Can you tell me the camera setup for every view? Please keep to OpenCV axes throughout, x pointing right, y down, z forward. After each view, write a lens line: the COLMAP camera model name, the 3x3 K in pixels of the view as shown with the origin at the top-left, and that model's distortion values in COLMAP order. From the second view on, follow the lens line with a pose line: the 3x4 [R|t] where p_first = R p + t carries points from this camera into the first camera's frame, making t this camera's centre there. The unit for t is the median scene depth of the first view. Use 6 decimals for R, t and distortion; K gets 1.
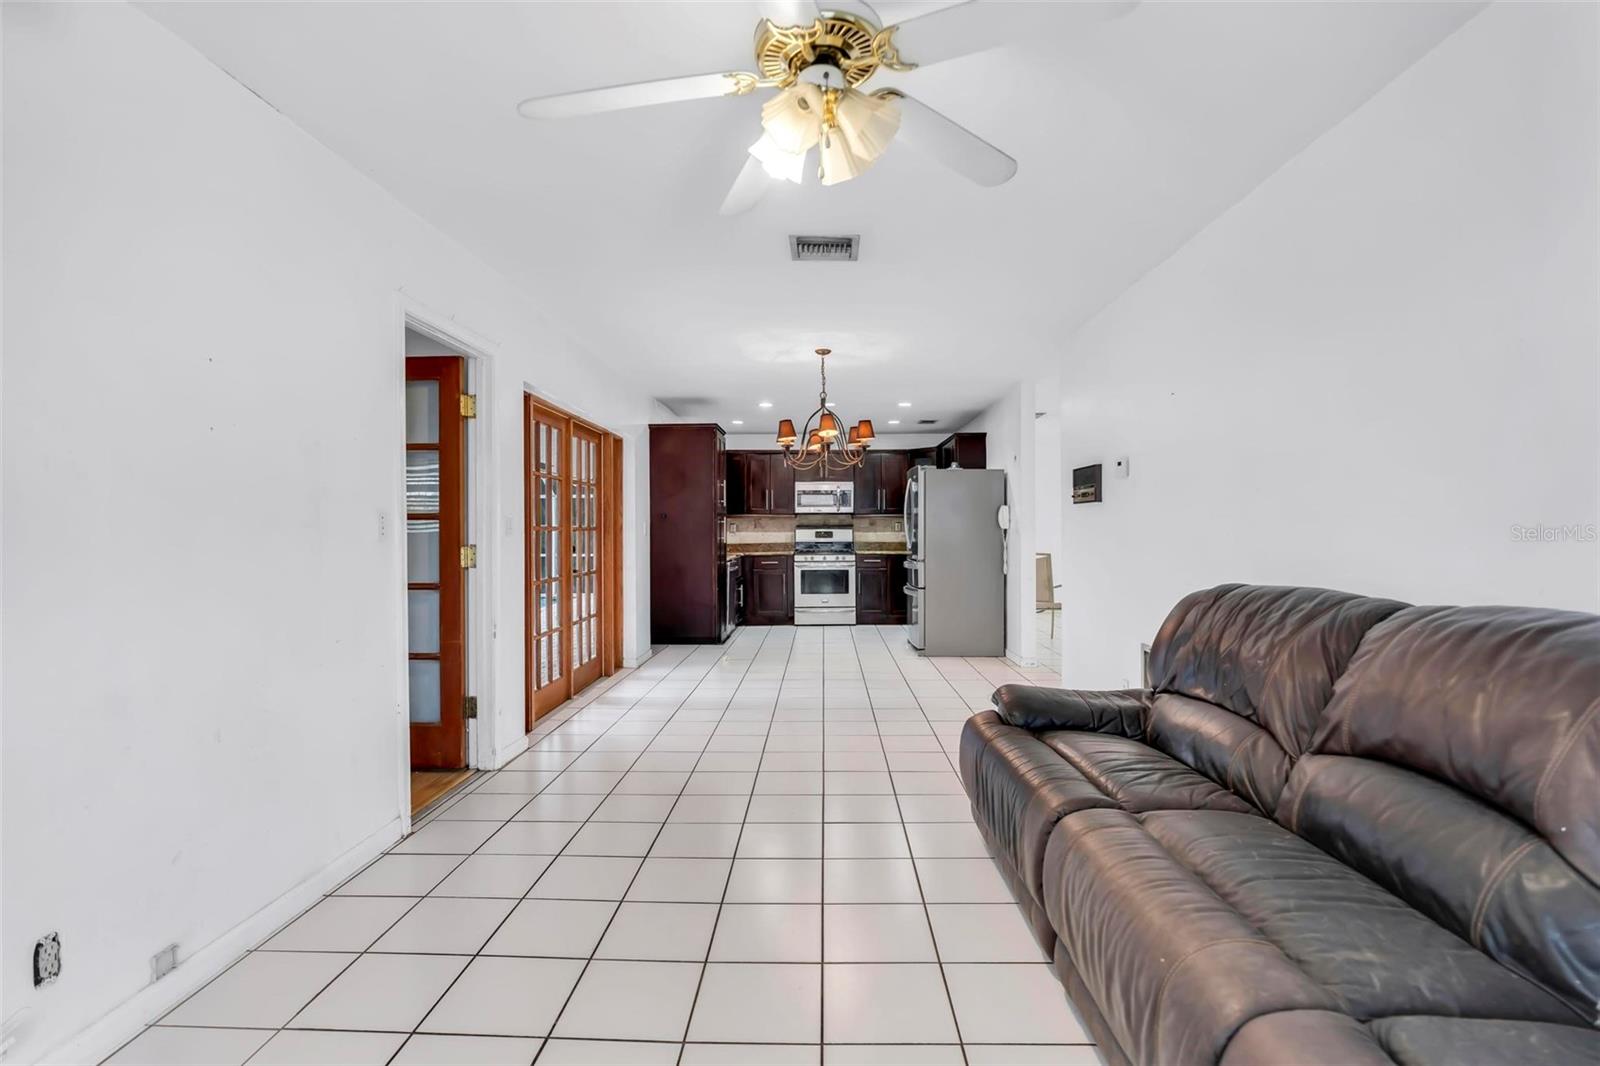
lens RADIAL K [[735.4, 0, 803.1], [0, 735.4, 532.4], [0, 0, 1]] dist [-0.033504, 0.000695]
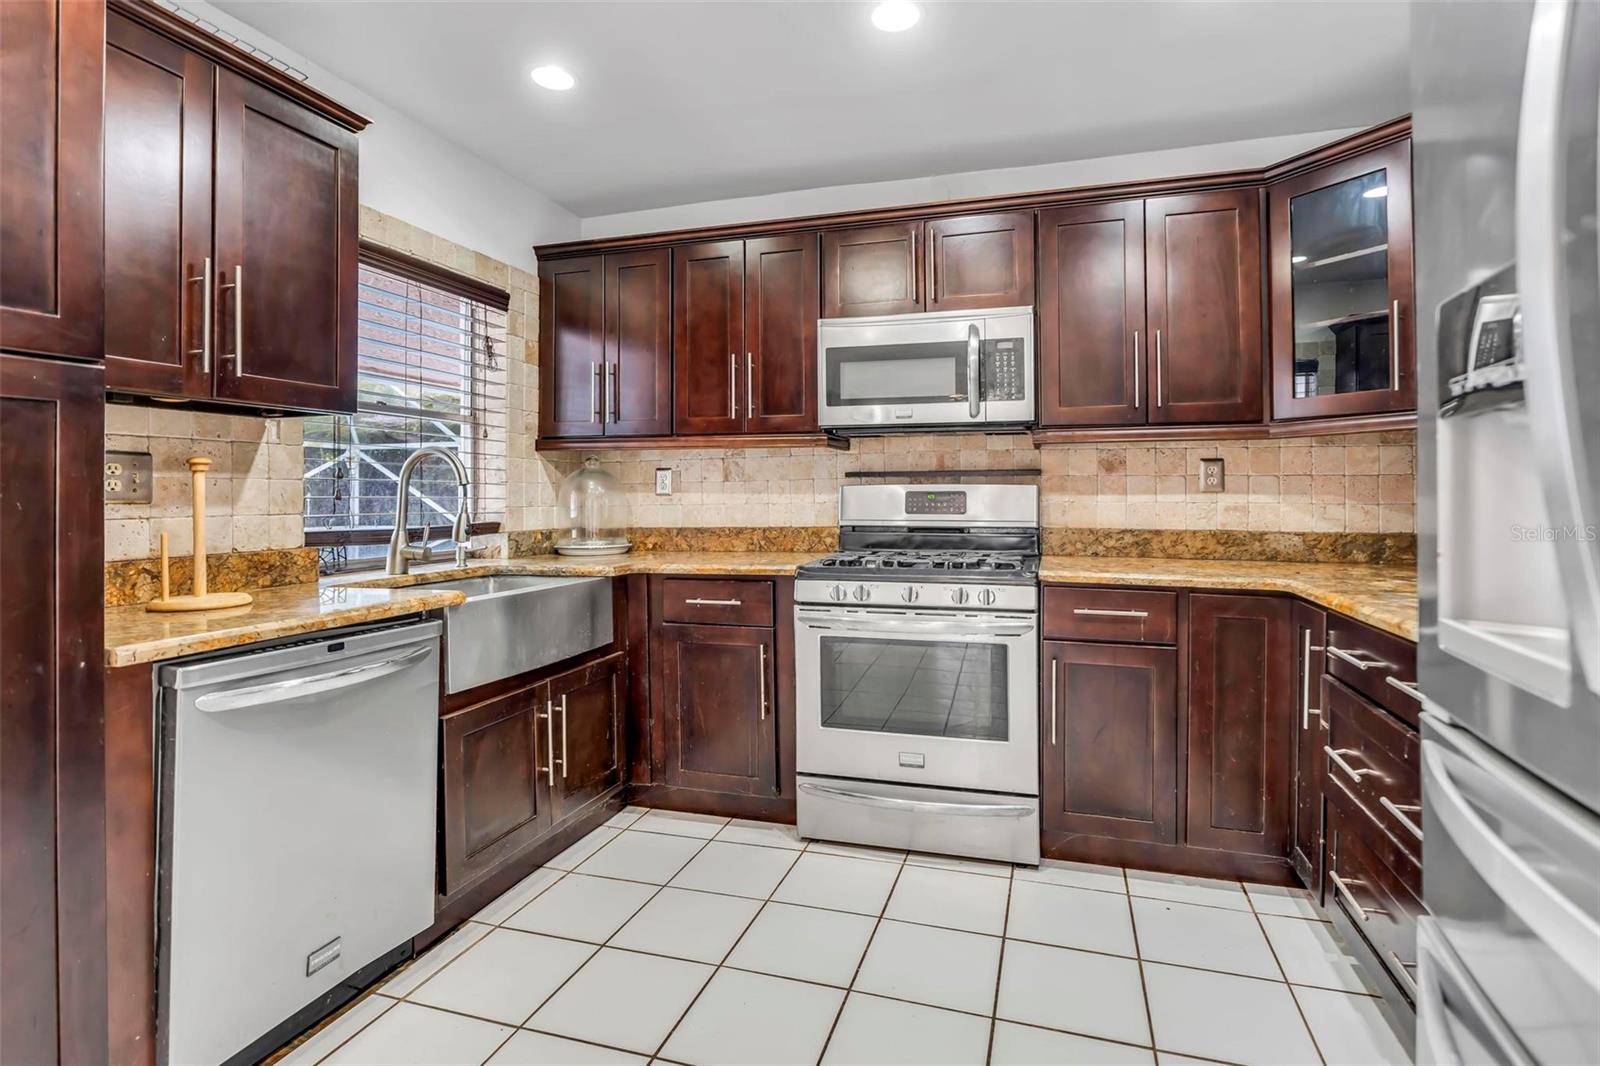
lens RADIAL K [[820.1, 0, 756.2], [0, 820.1, 478.6], [0, 0, 1]] dist [-0.014393, 0.000125]
pose [[0.950166, -0.002425, -0.311735, 0.084462], [-0.003593, 0.999818, -0.018728, -0.000027], [0.311724, 0.018915, 0.949984, 0.882977]]
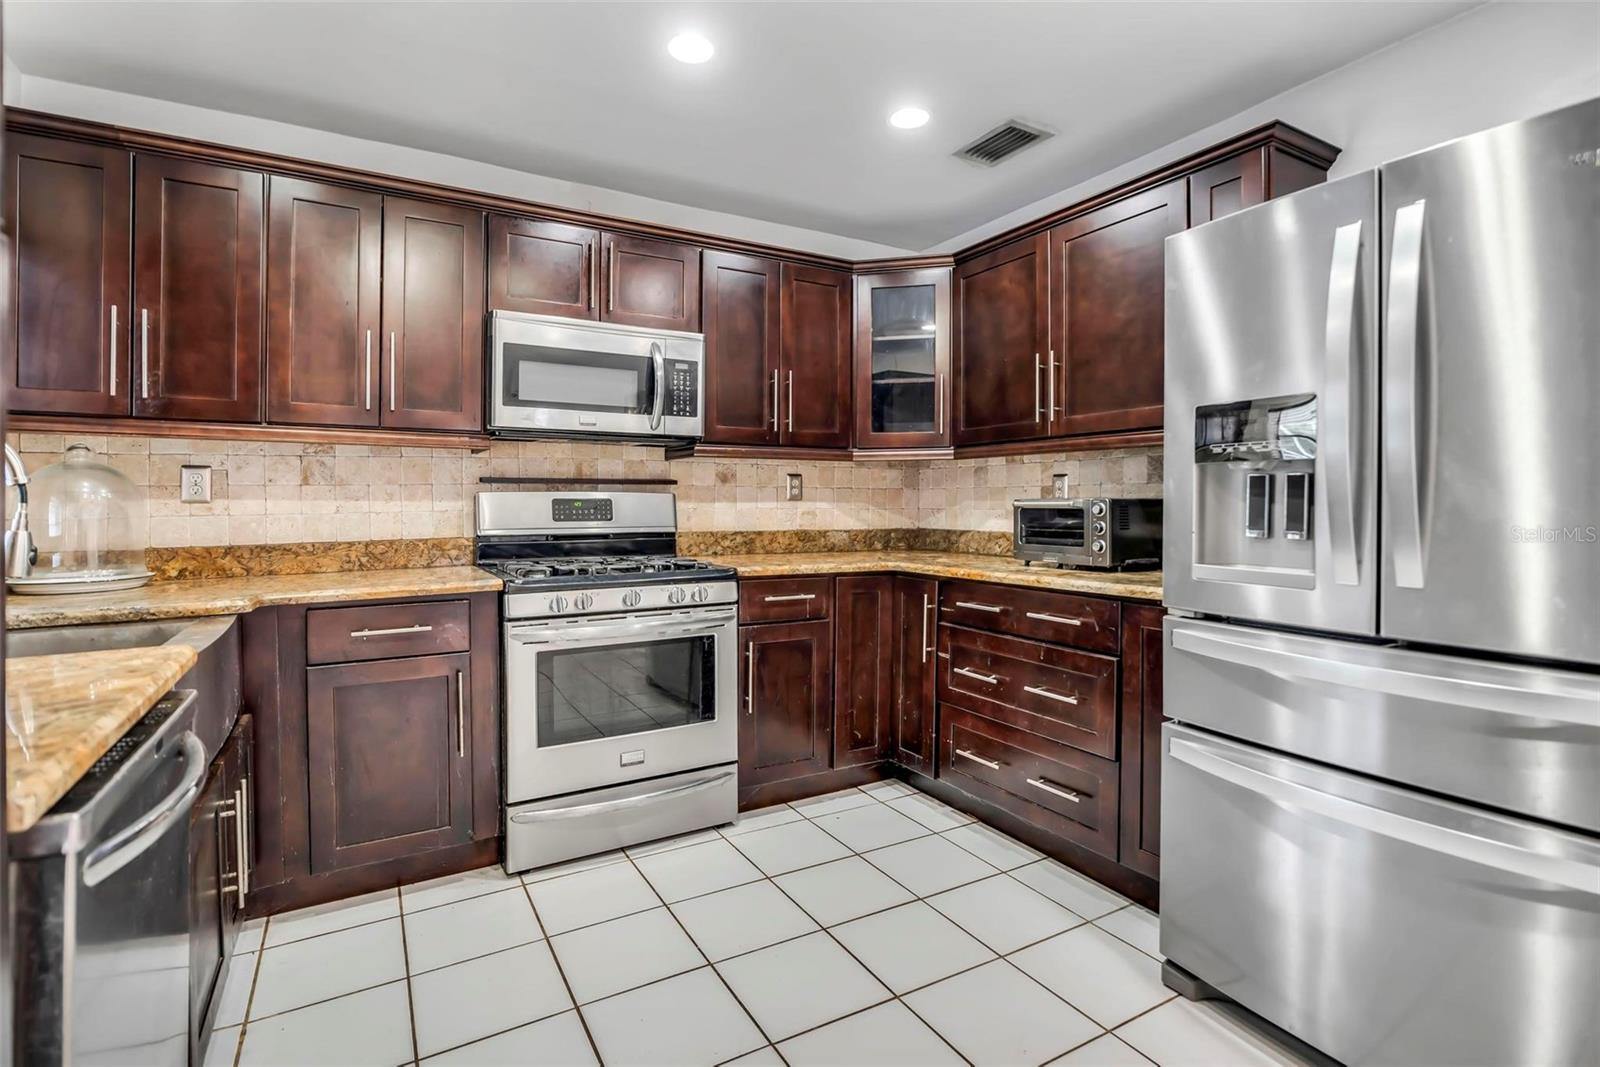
lens RADIAL K [[817.2, 0, 845.7], [0, 817.2, 501.6], [0, 0, 1]] dist [-0.009129, 0.002642]
pose [[0.847089, 0.005374, 0.531424, -0.076926], [-0.003218, 0.999982, -0.004983, 0.001523], [-0.531441, 0.002511, 0.847091, 0.881822]]
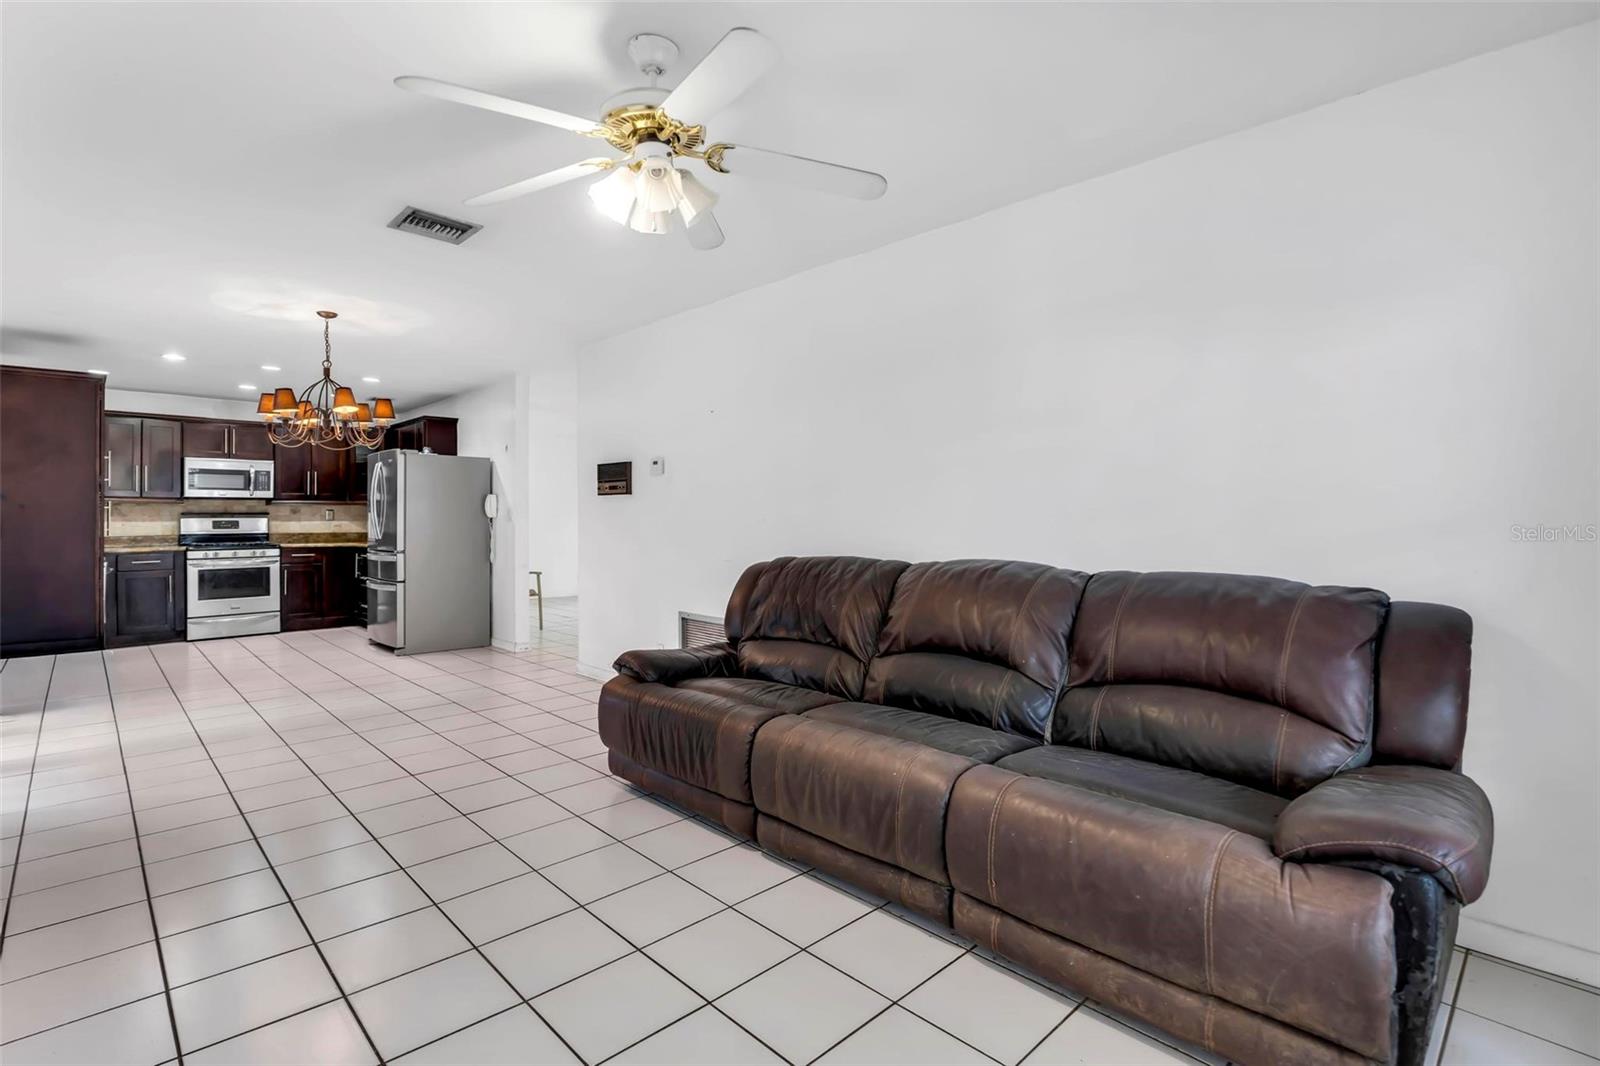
lens RADIAL K [[735.4, 0, 812.4], [0, 735.4, 517.8], [0, 0, 1]] dist [-0.033504, 0.000695]
pose [[0.689239, 0.000327, 0.724534, -0.131874], [0.002818, 0.999991, -0.003132, -0.000154], [-0.724529, 0.004200, 0.689232, -0.006421]]
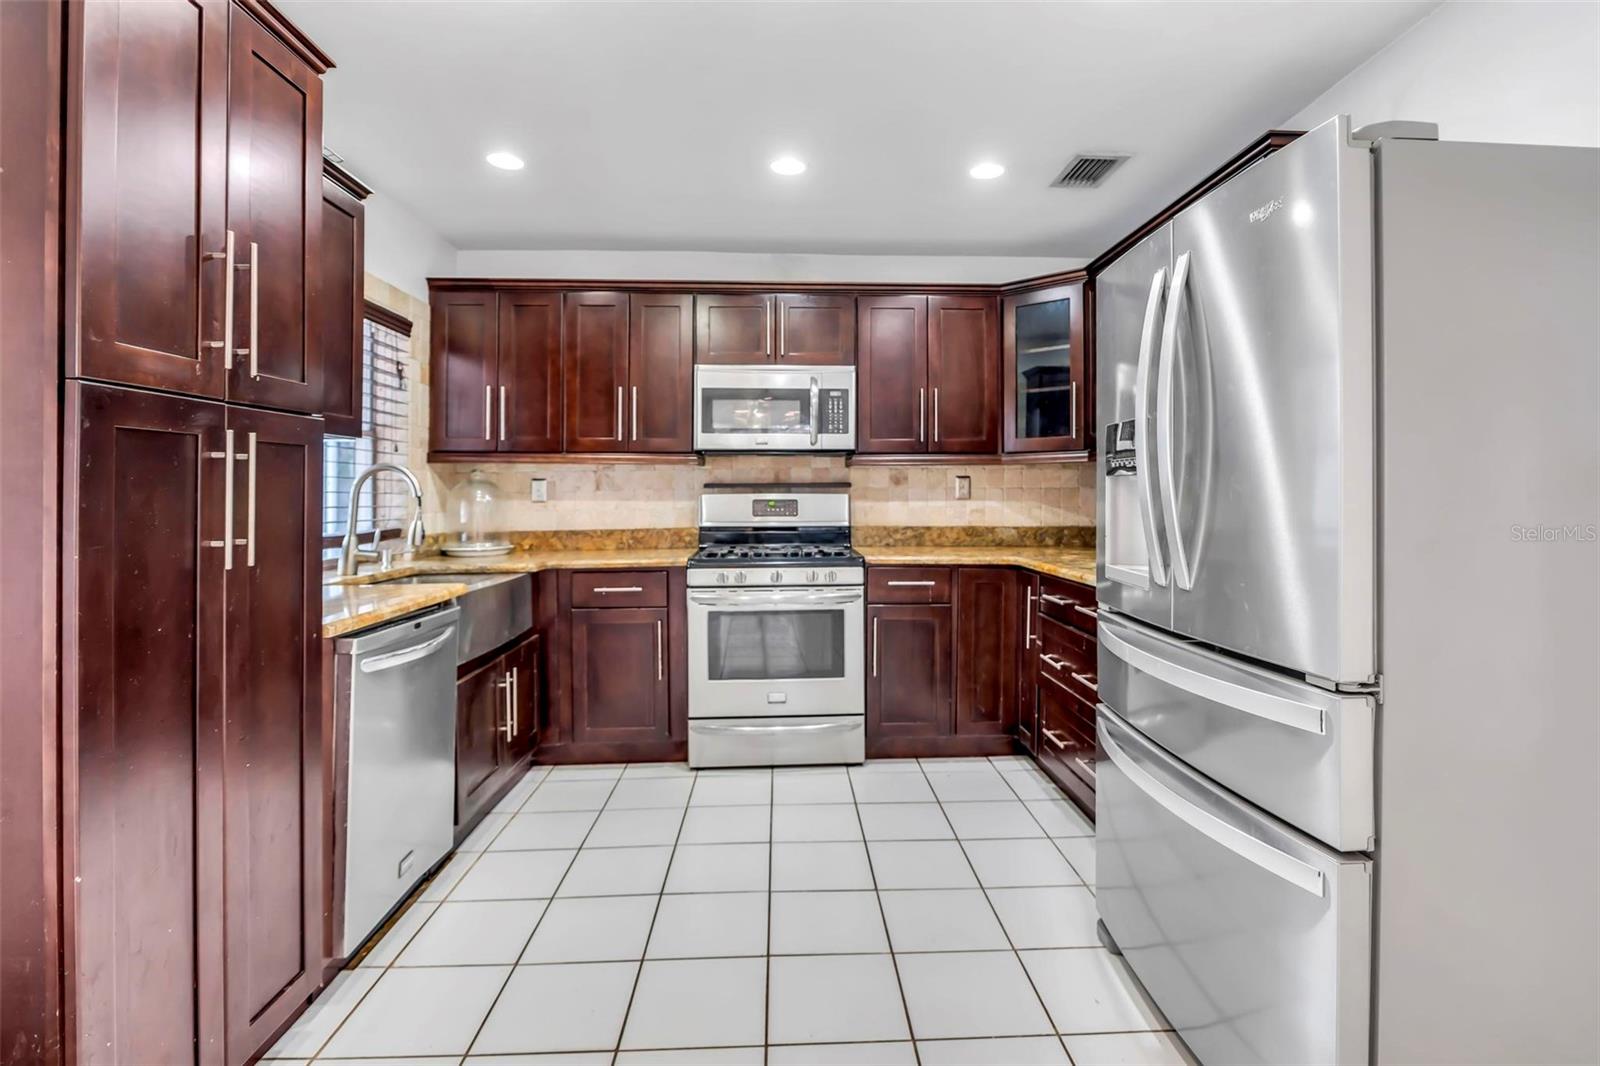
lens RADIAL K [[817.2, 0, 794.2], [0, 817.2, 481.9], [0, 0, 1]] dist [-0.009129, 0.002642]
pose [[0.998890, 0.003759, 0.046952, 0.024531], [-0.002984, 0.999858, -0.016569, -0.004484], [-0.047008, 0.016411, 0.998760, 0.759543]]
